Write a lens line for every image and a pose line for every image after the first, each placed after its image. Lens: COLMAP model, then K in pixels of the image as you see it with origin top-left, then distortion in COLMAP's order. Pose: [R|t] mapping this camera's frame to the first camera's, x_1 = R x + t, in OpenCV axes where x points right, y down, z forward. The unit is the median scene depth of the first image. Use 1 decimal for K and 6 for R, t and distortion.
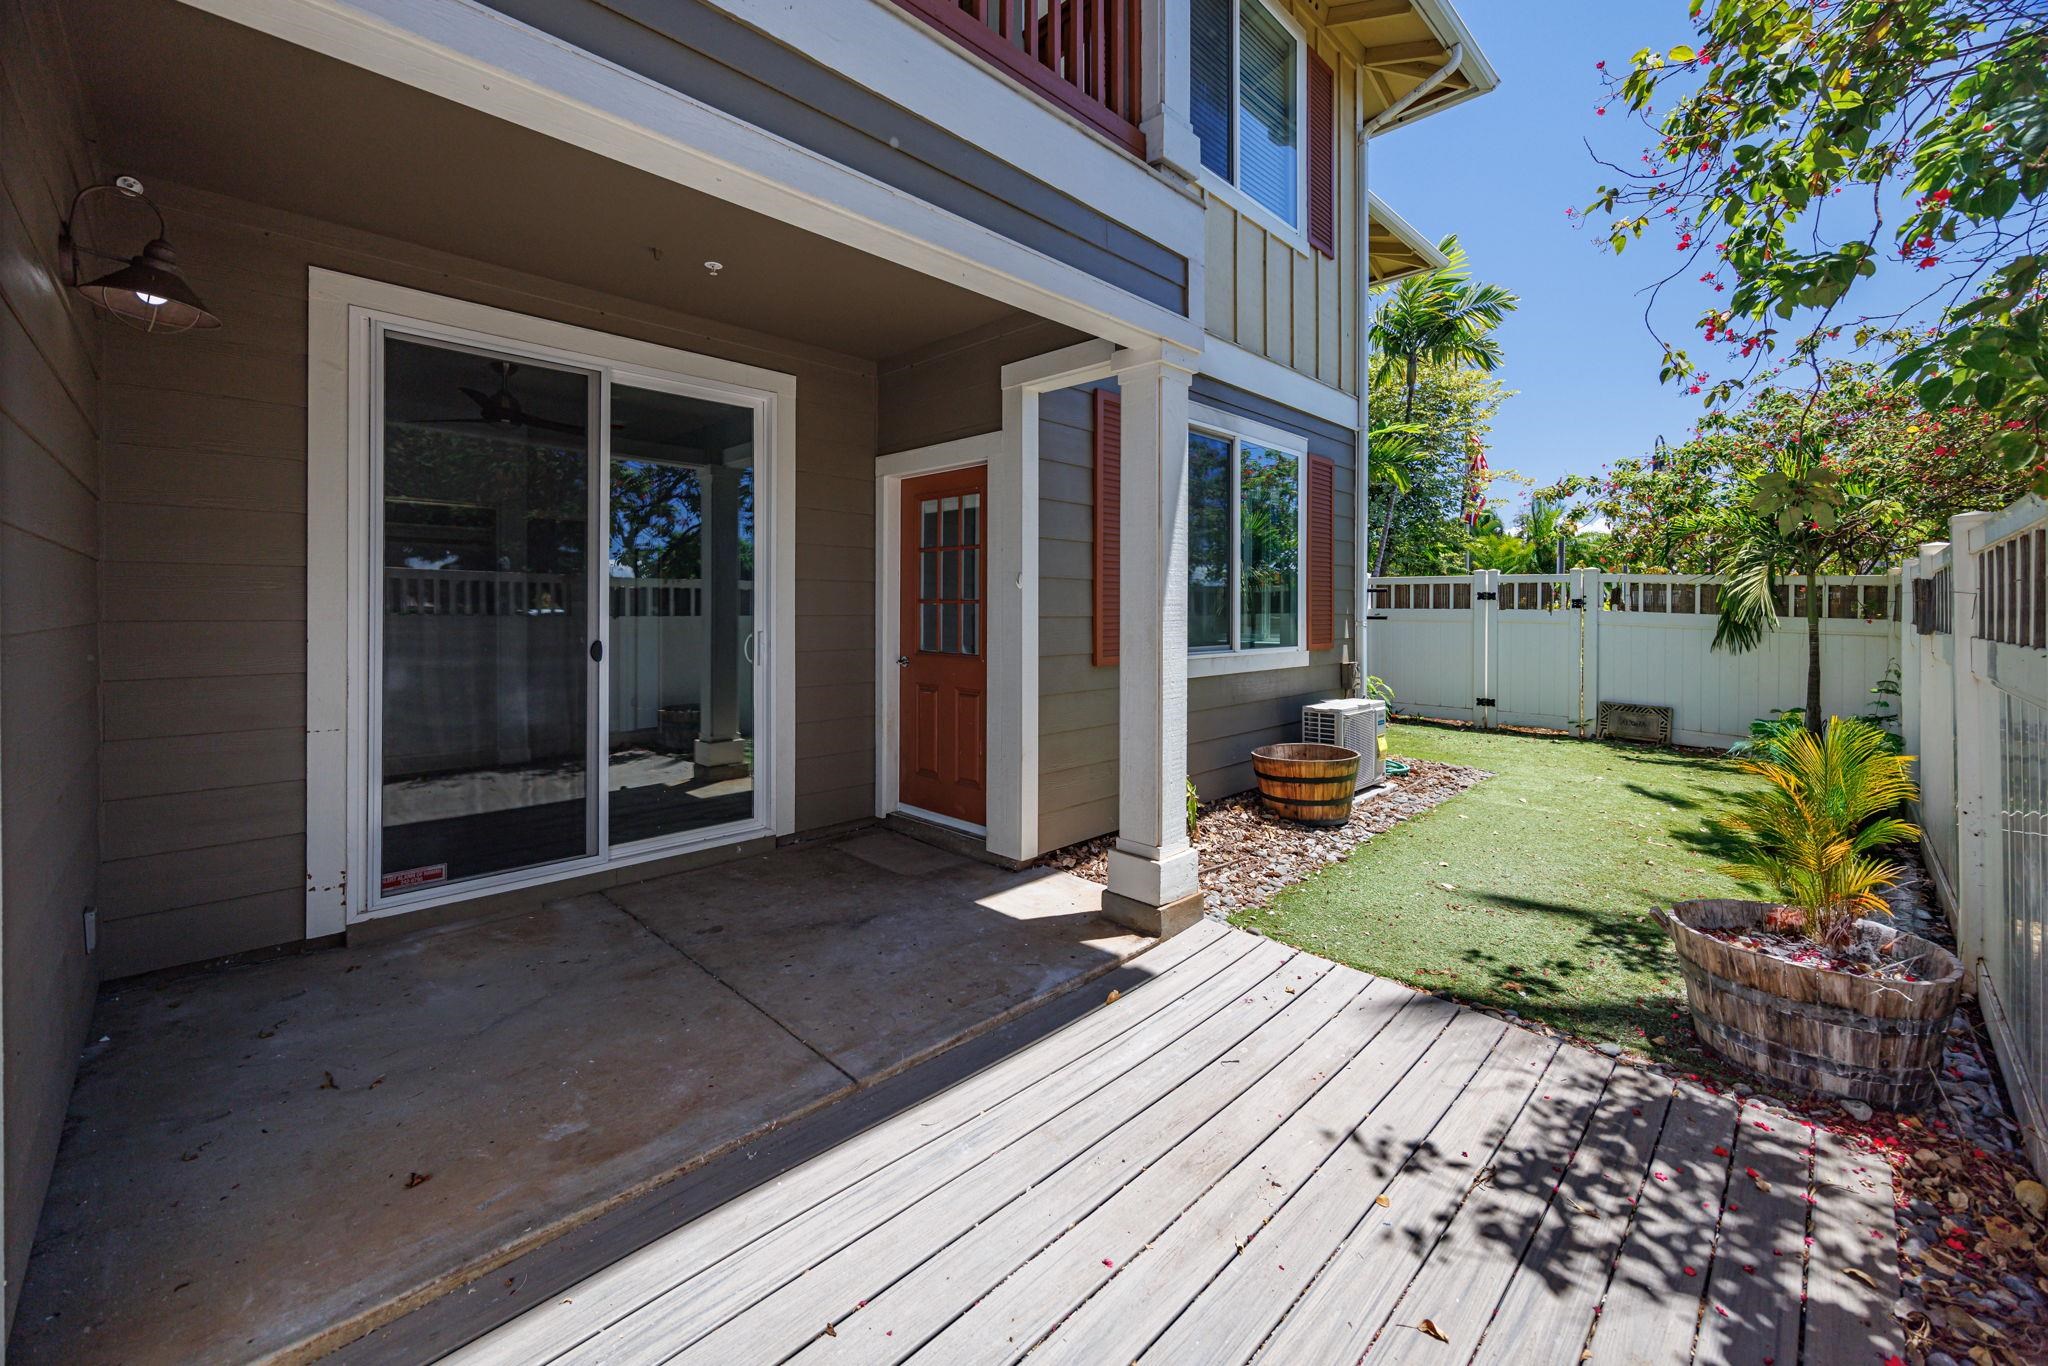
lens RADIAL K [[829.0, 0, 1002.7], [0, 829.0, 601.4], [0, 0, 1]] dist [-0.003774, 0.001282]
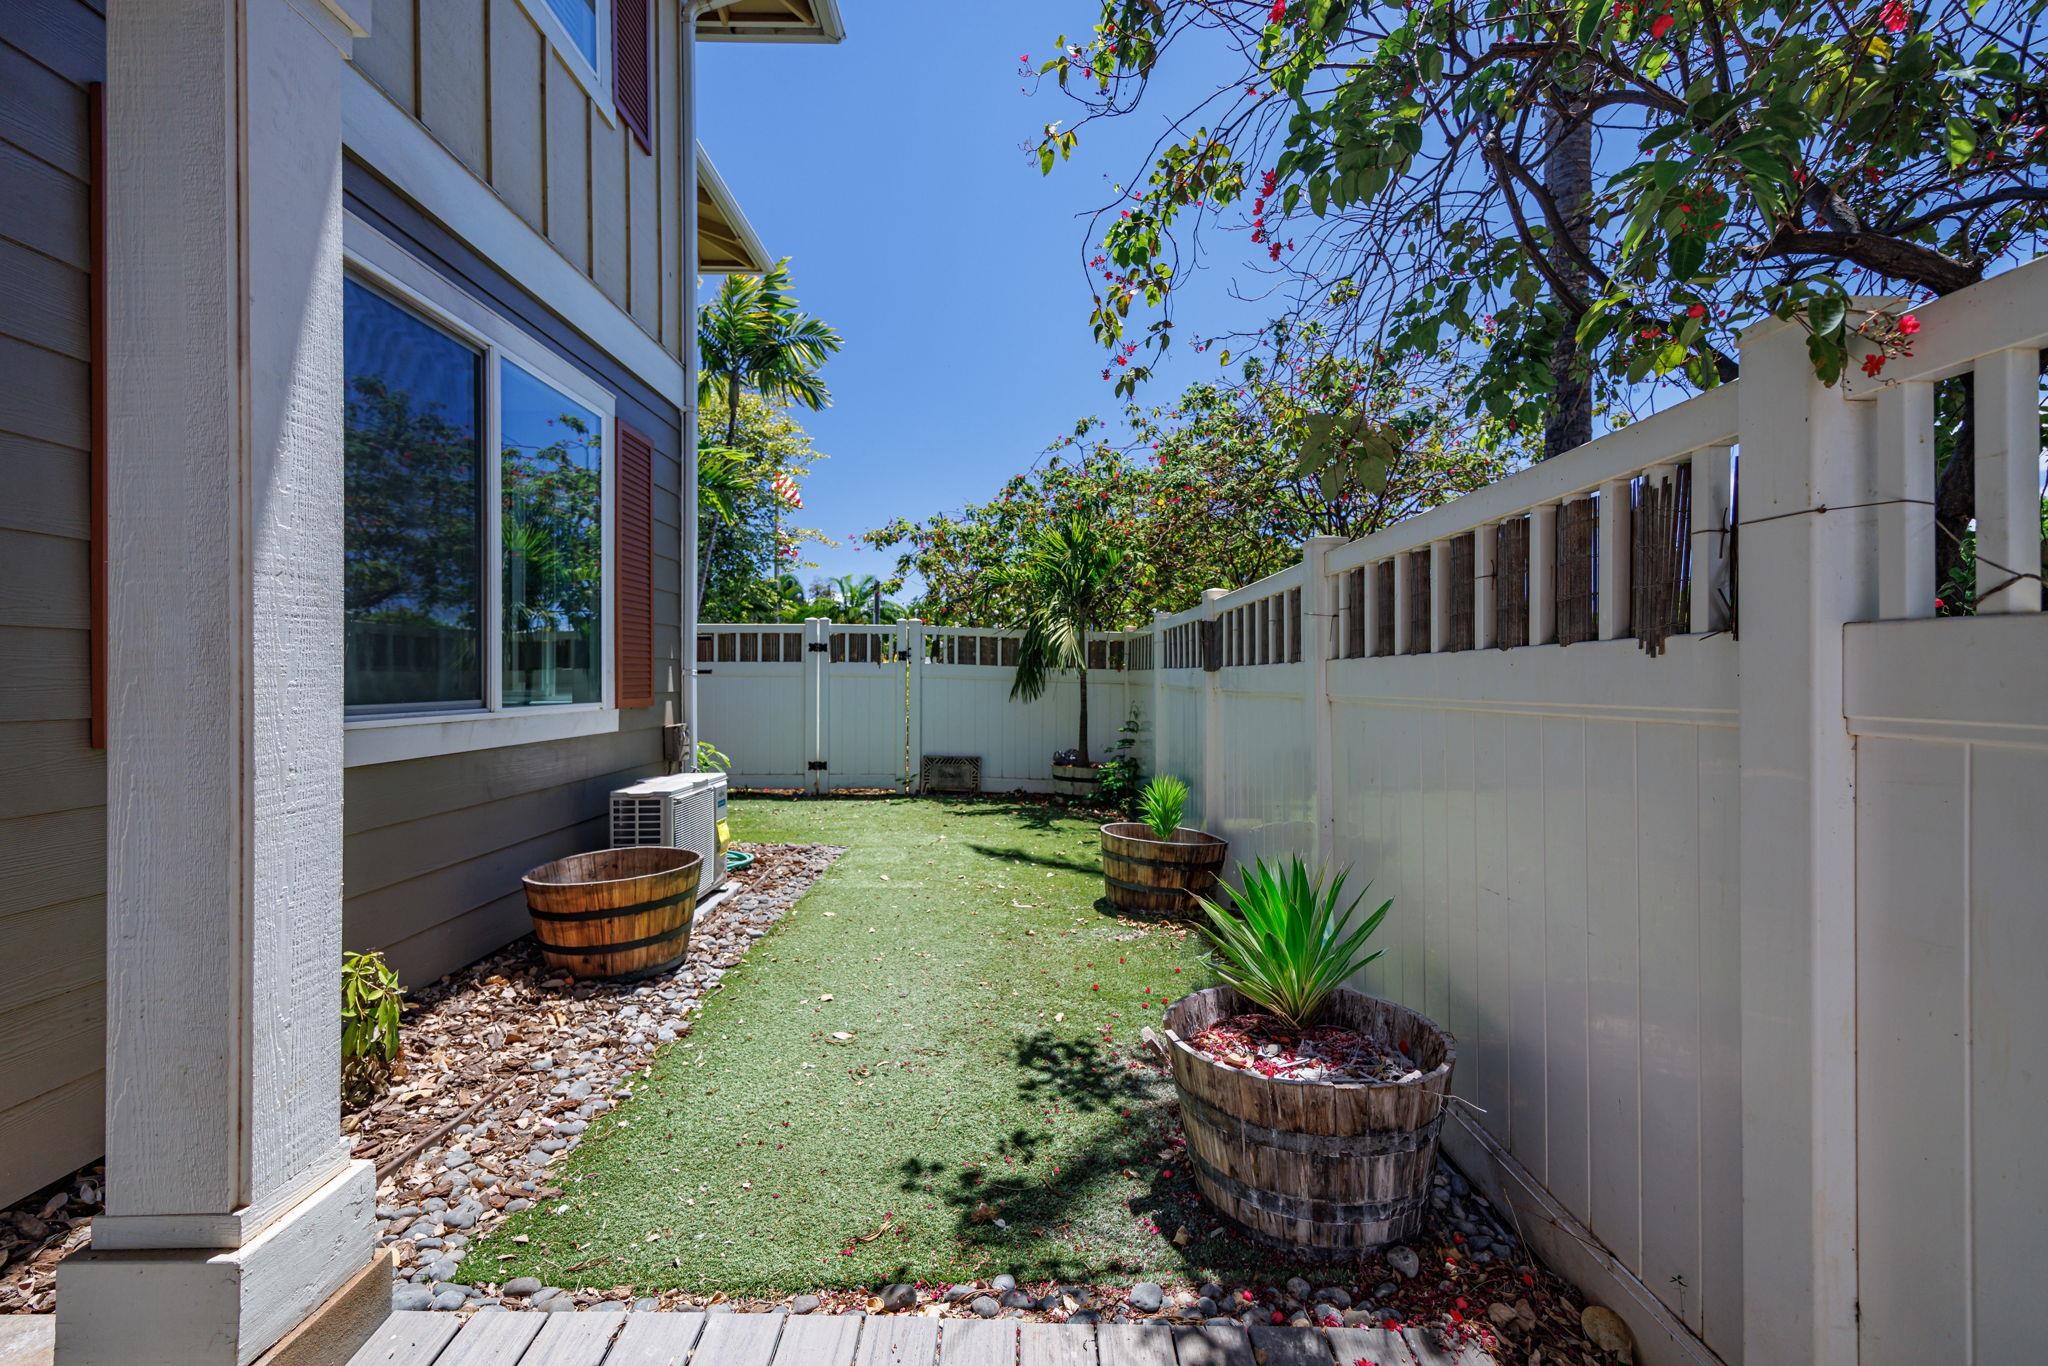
lens RADIAL K [[829.0, 0, 1019.9], [0, 829.0, 680.4], [0, 0, 1]] dist [-0.003774, 0.001282]
pose [[0.680071, -0.000646, 0.733146, 0.104766], [-0.003569, 0.999985, 0.004191, 0.035733], [-0.733137, -0.005467, 0.680059, 0.327533]]
